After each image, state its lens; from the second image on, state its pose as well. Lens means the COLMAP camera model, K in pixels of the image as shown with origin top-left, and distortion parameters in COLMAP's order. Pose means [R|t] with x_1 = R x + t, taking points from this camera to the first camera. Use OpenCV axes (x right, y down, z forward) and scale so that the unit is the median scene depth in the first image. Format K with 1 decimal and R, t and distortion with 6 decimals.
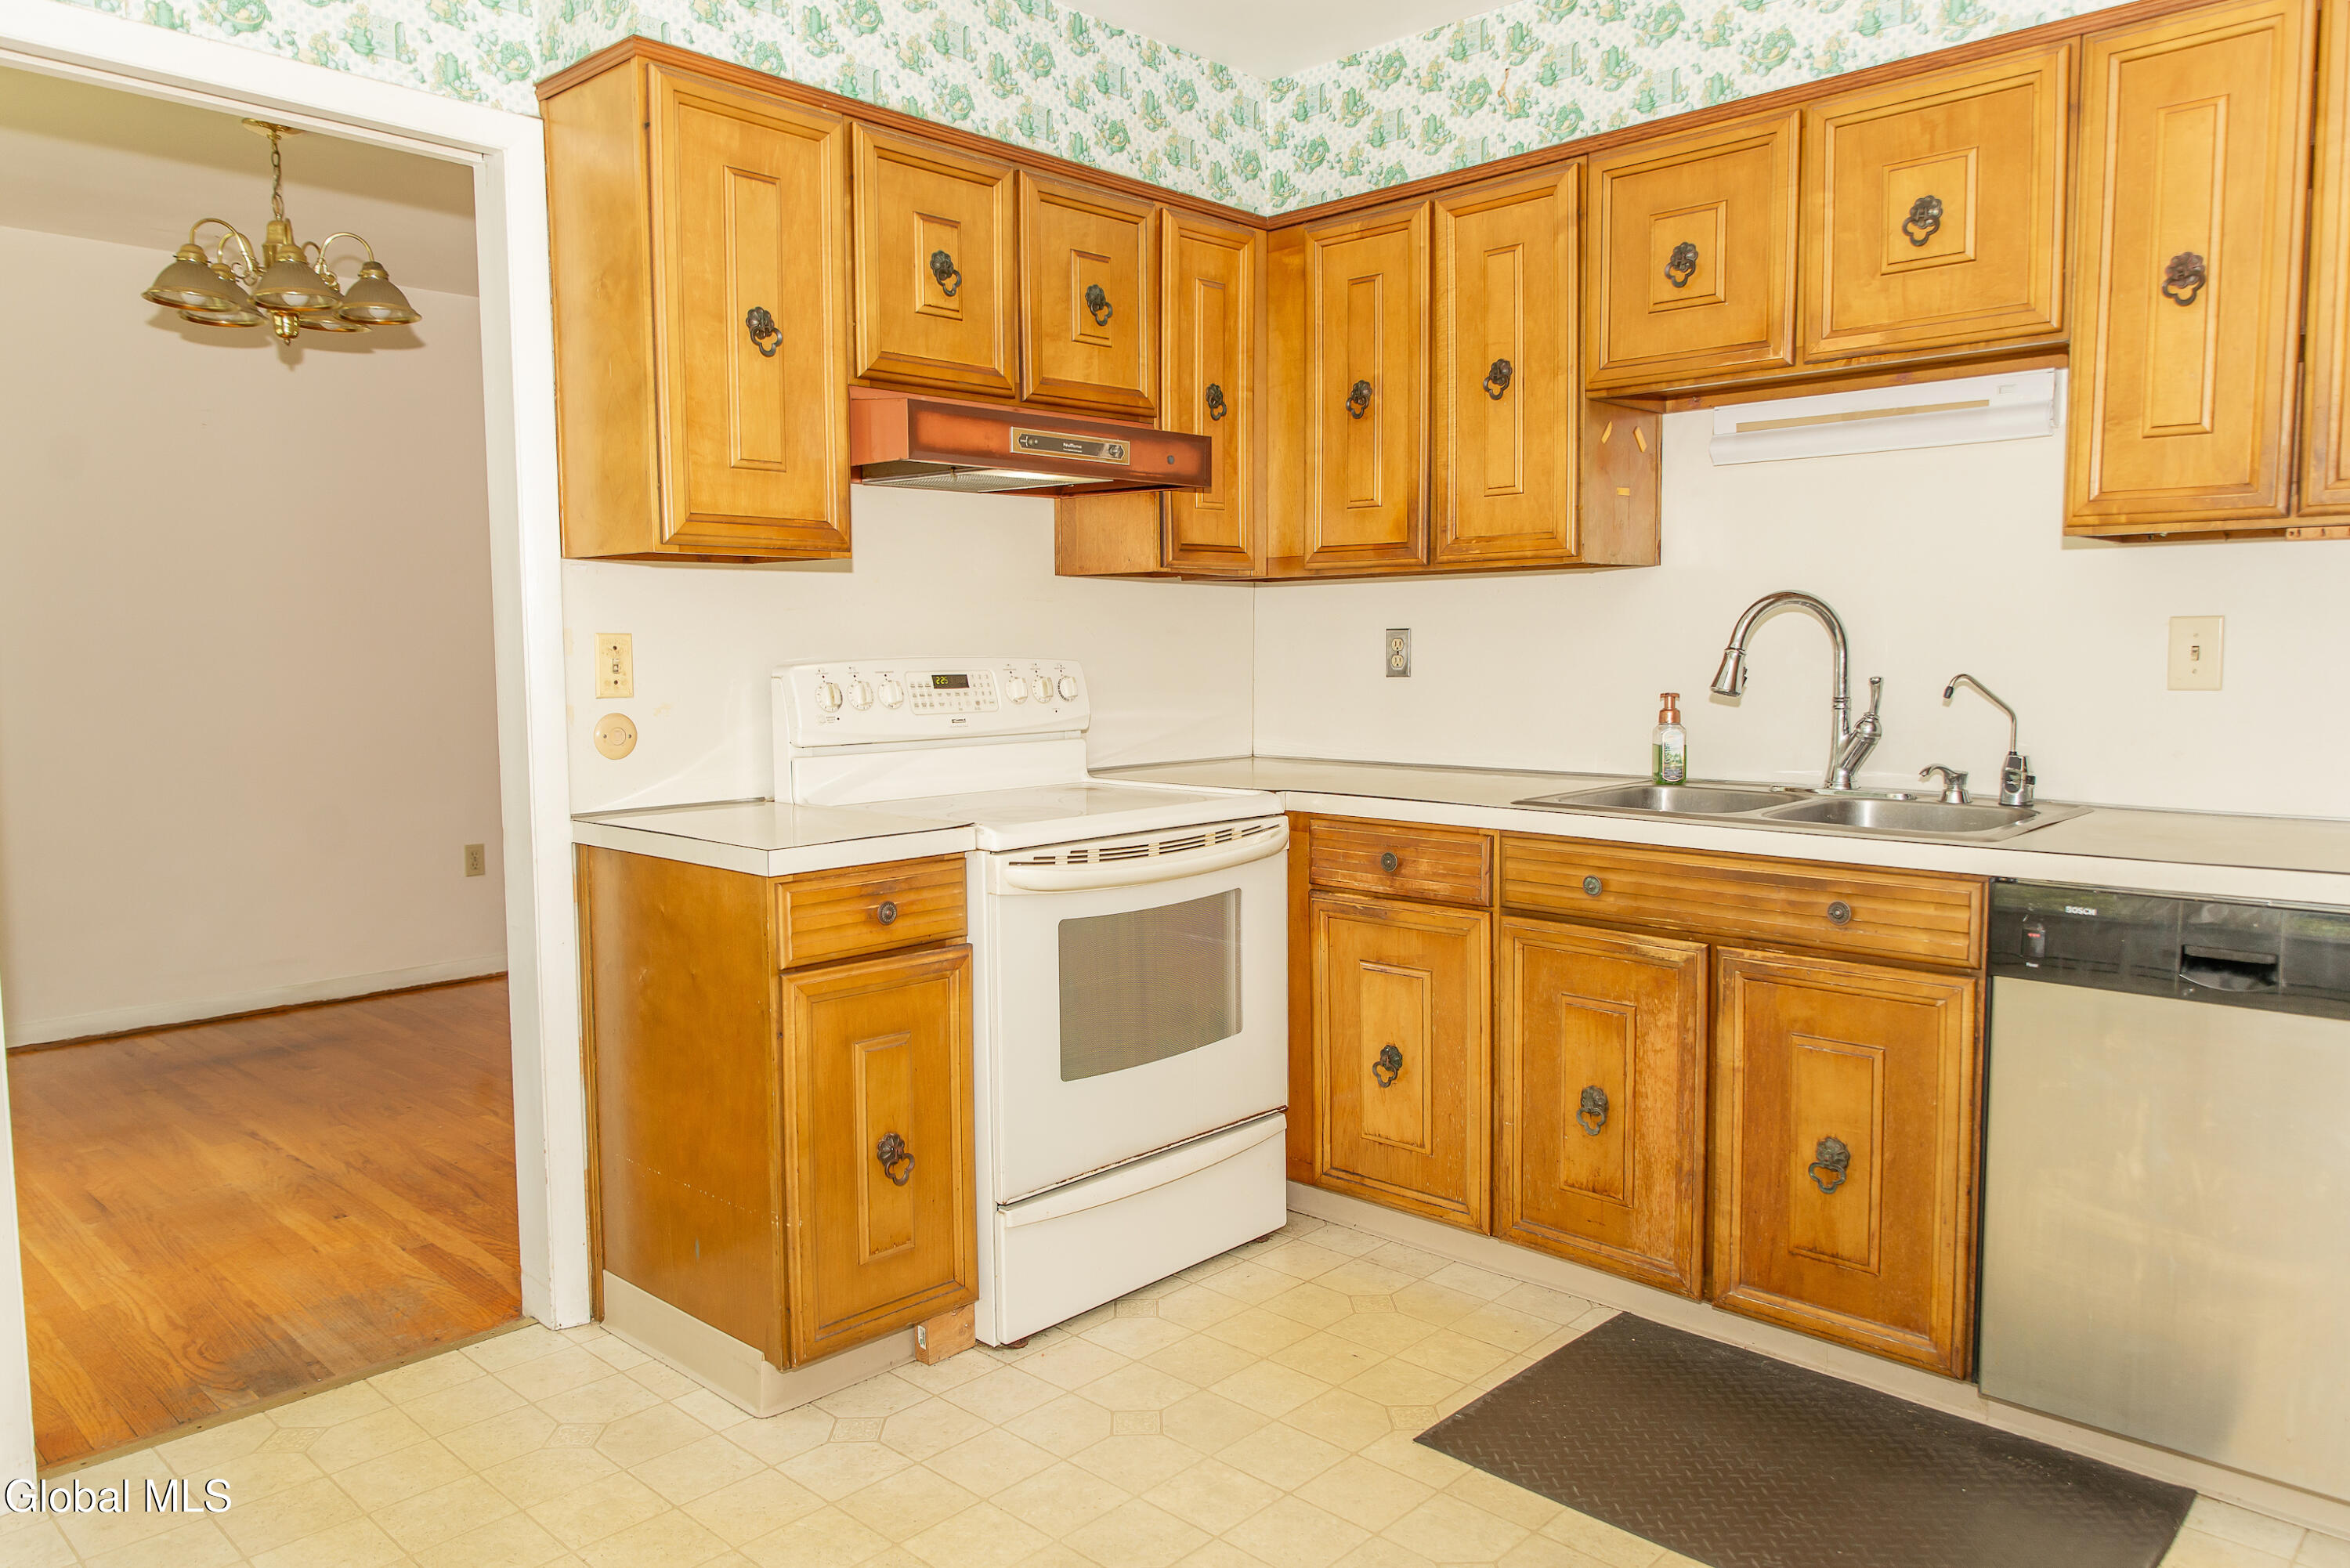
lens RADIAL K [[1559.4, 0, 1167.9], [0, 1559.4, 776.3], [0, 0, 1]] dist [0.005893, -0.004483]
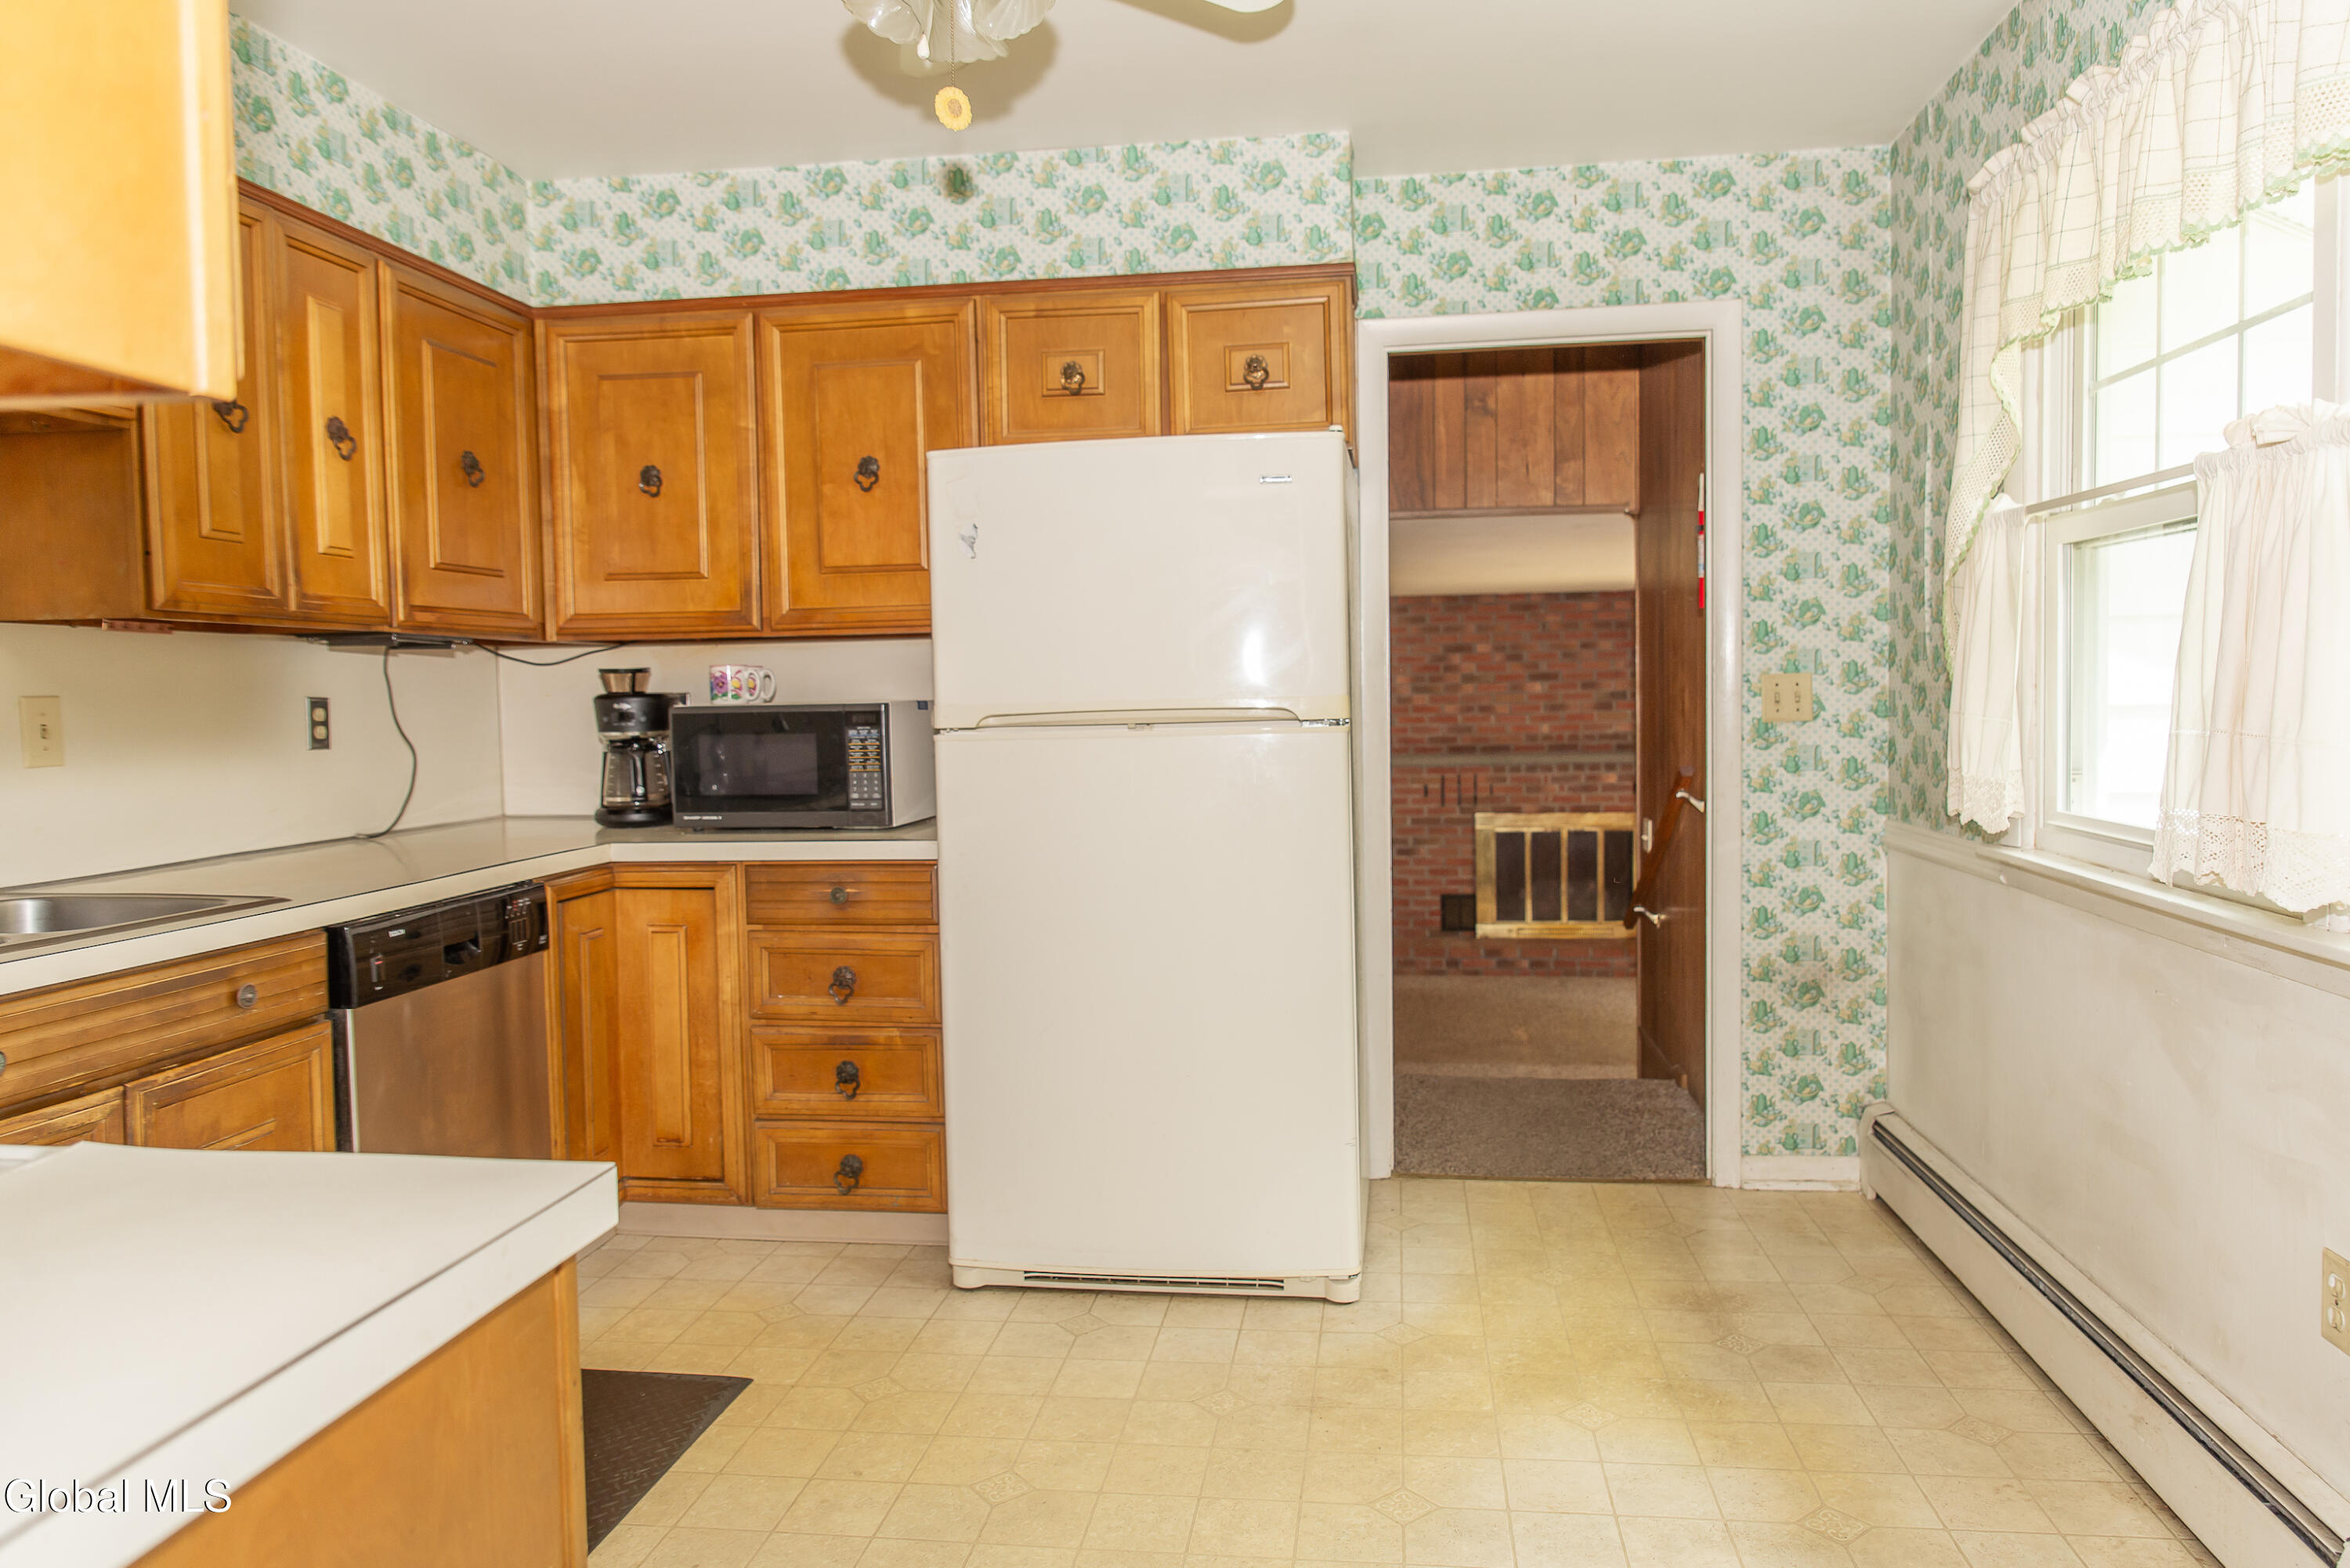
lens RADIAL K [[1559.4, 0, 1184.9], [0, 1559.4, 776.3], [0, 0, 1]] dist [0.005893, -0.004483]
pose [[-0.581649, -0.028543, 0.812939, -0.609968], [0.088288, 0.991265, 0.097974, -0.080492], [-0.808634, 0.128759, -0.574048, 0.942619]]
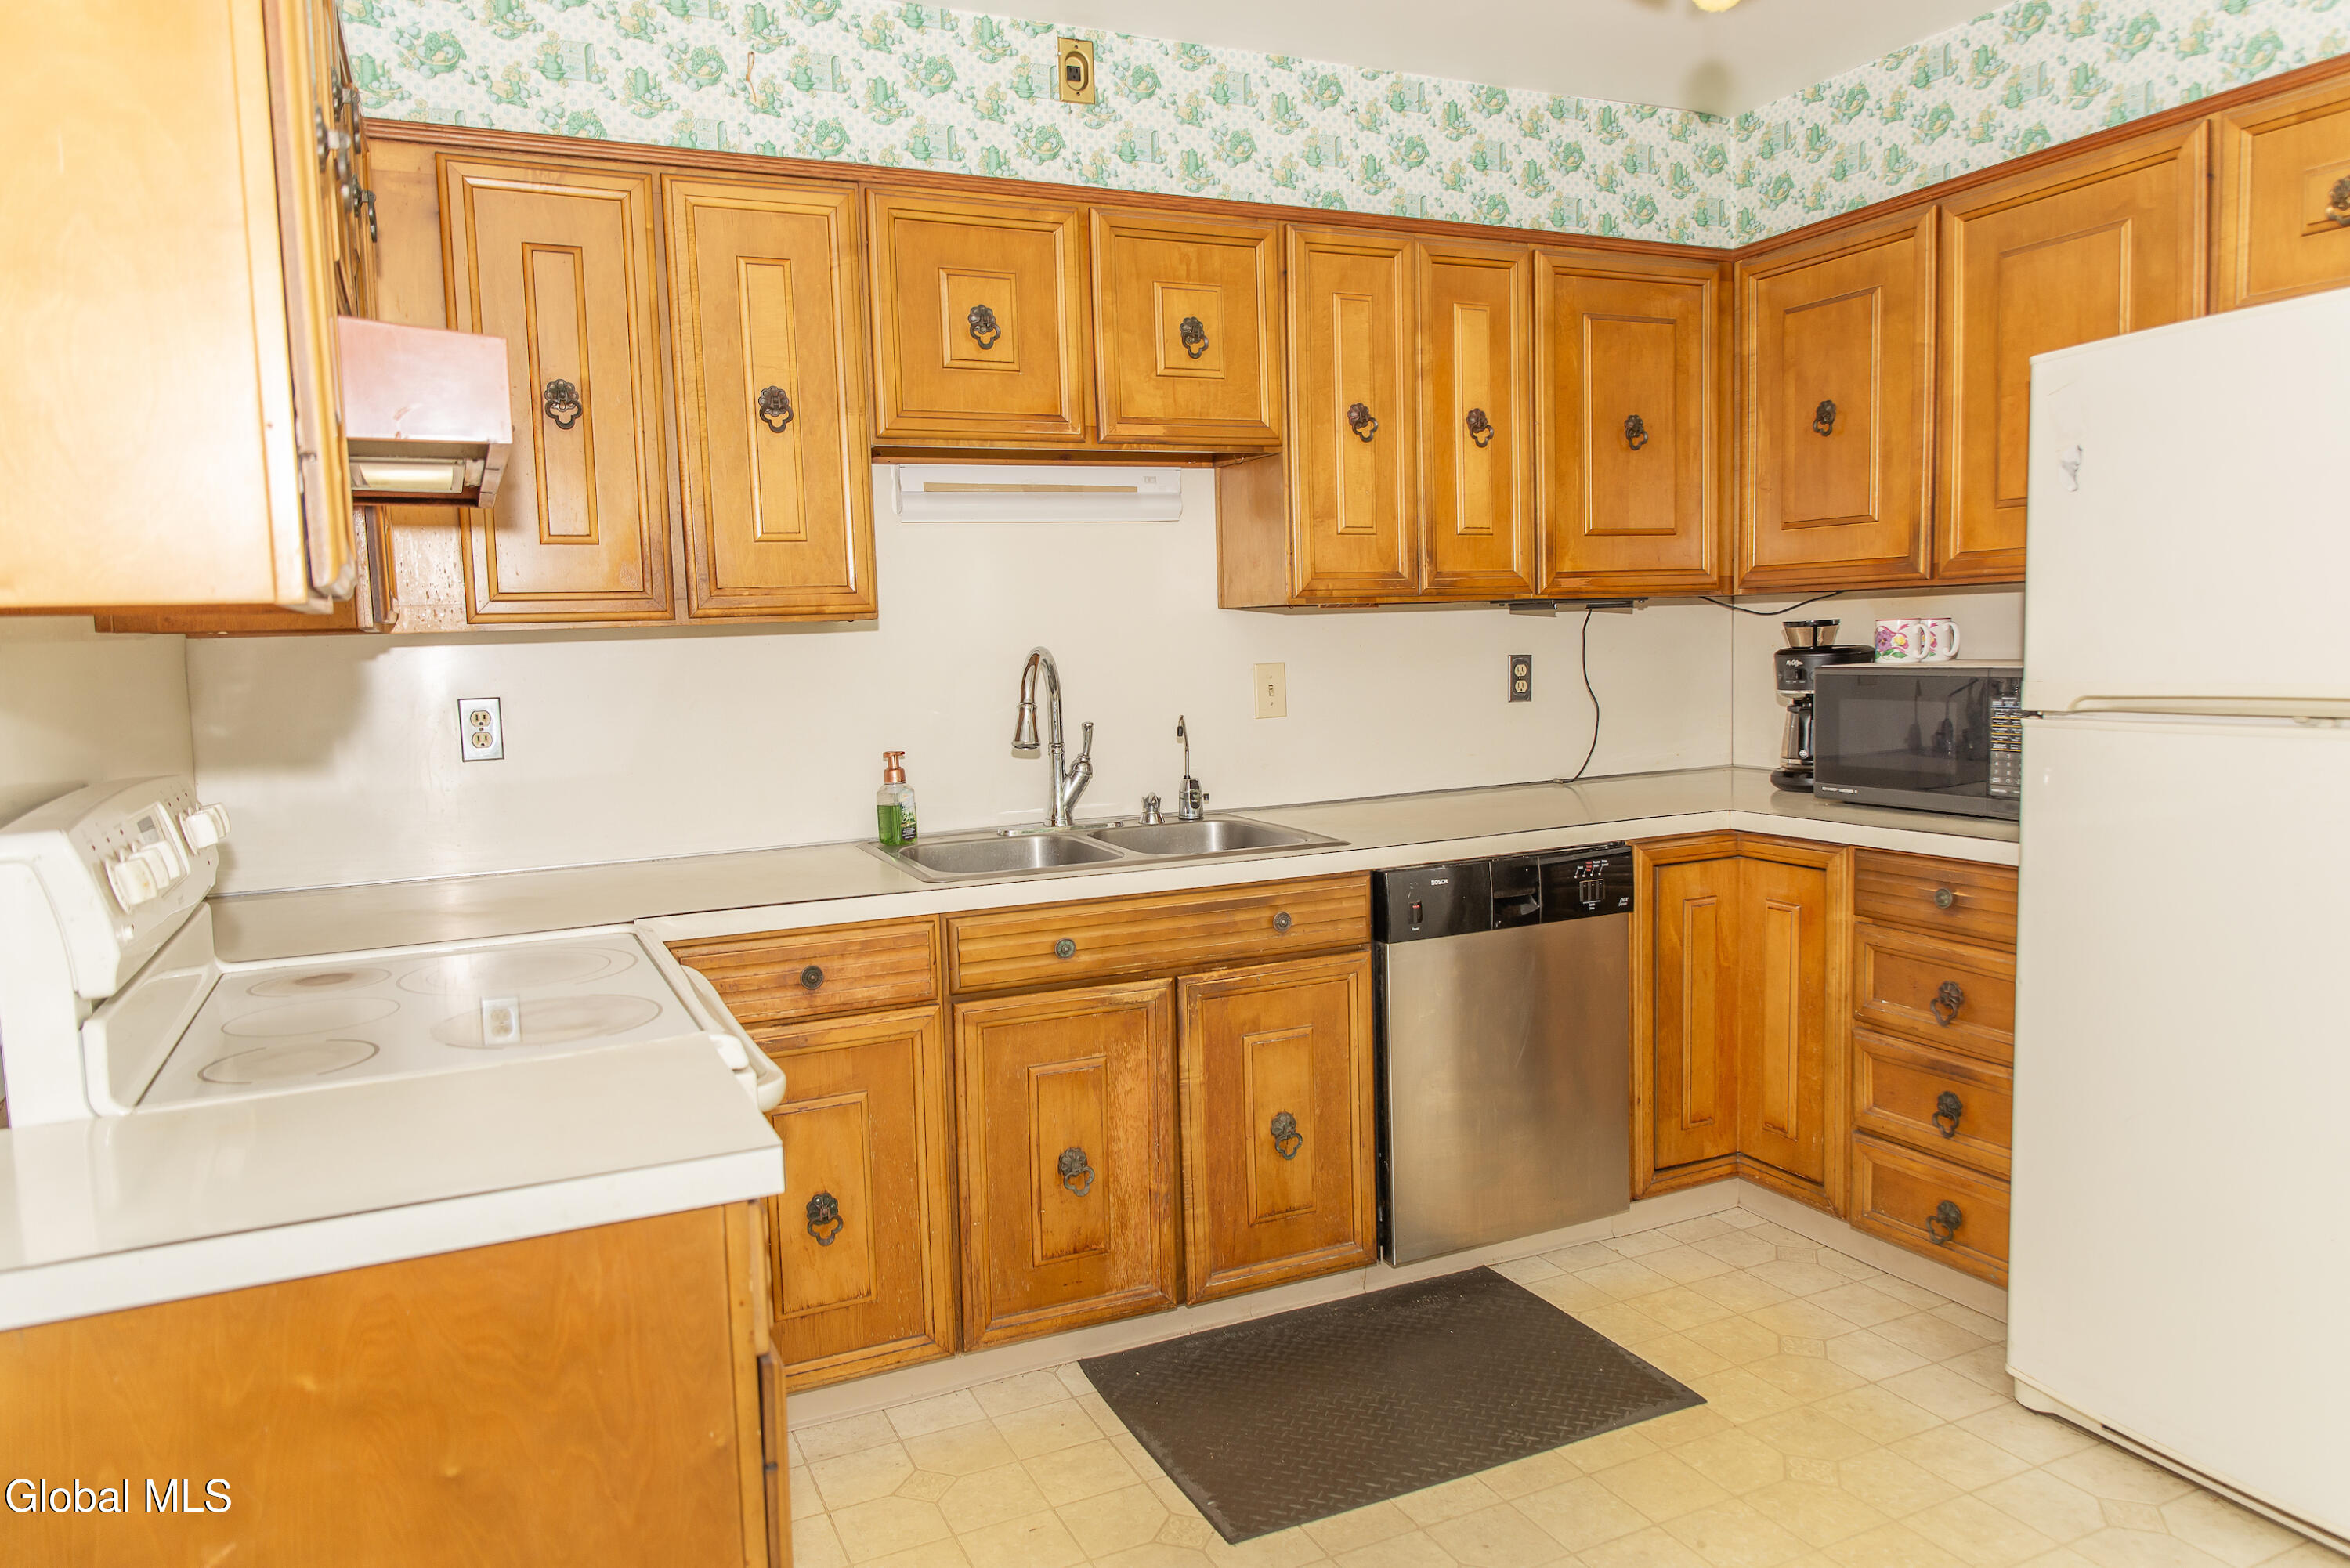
lens RADIAL K [[1559.4, 0, 1165.0], [0, 1559.4, 779.9], [0, 0, 1]] dist [0.005893, -0.004483]
pose [[0.376320, -0.093684, 0.921741, -0.602010], [0.109079, 0.992435, 0.056336, -0.084240], [-0.920046, 0.079343, 0.383692, 0.547239]]
